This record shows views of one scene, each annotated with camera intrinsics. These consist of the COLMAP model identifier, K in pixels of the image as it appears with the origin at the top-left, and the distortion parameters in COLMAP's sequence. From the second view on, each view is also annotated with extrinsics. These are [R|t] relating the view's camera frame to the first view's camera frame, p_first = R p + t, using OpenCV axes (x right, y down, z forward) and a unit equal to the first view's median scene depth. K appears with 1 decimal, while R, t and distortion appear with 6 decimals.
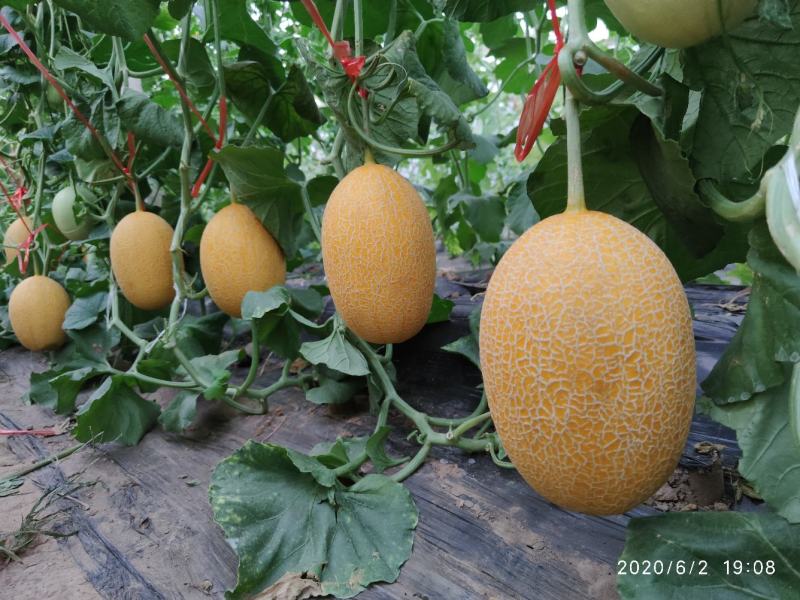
lens RADIAL K [[586.9, 0, 399.8], [0, 586.9, 299.8], [0, 0, 1]] dist [0.023483, -0.012180]
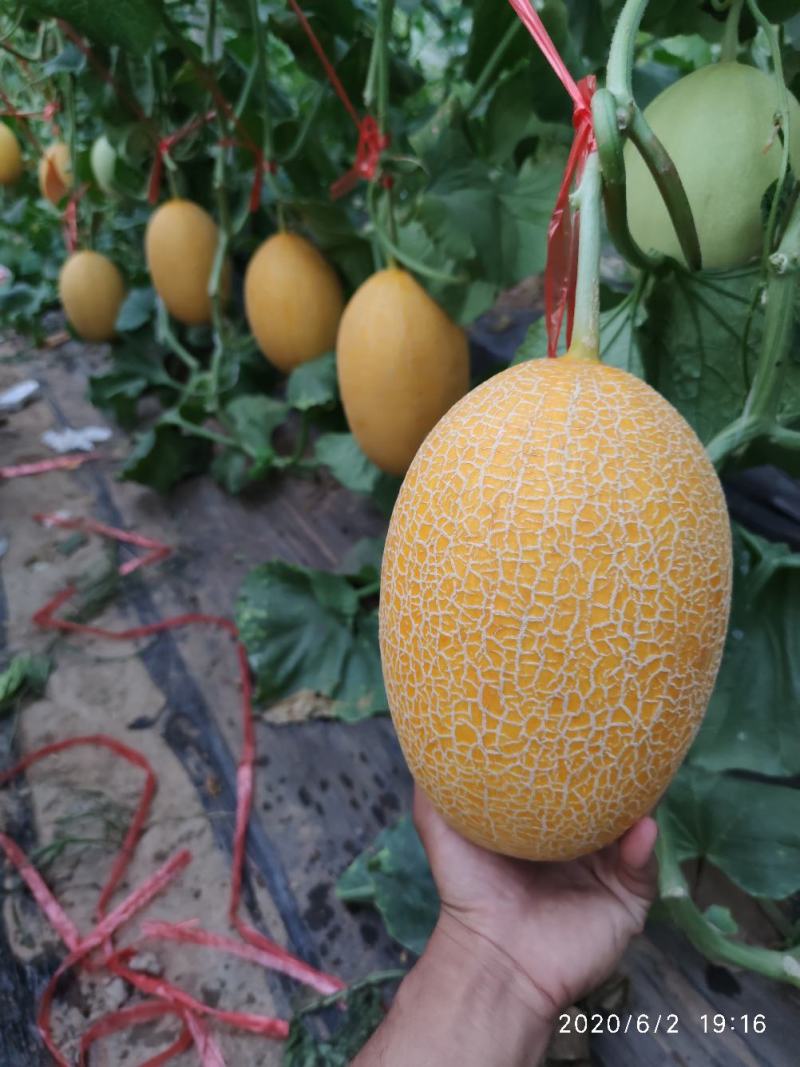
lens RADIAL K [[782.7, 0, 400.2], [0, 782.7, 531.5], [0, 0, 1]] dist [0.023483, -0.012180]
pose [[0.592588, -0.023652, 0.805159, -0.485424], [-0.037831, 0.997649, 0.057150, -0.018199], [-0.804617, -0.064326, 0.590299, 0.749995]]
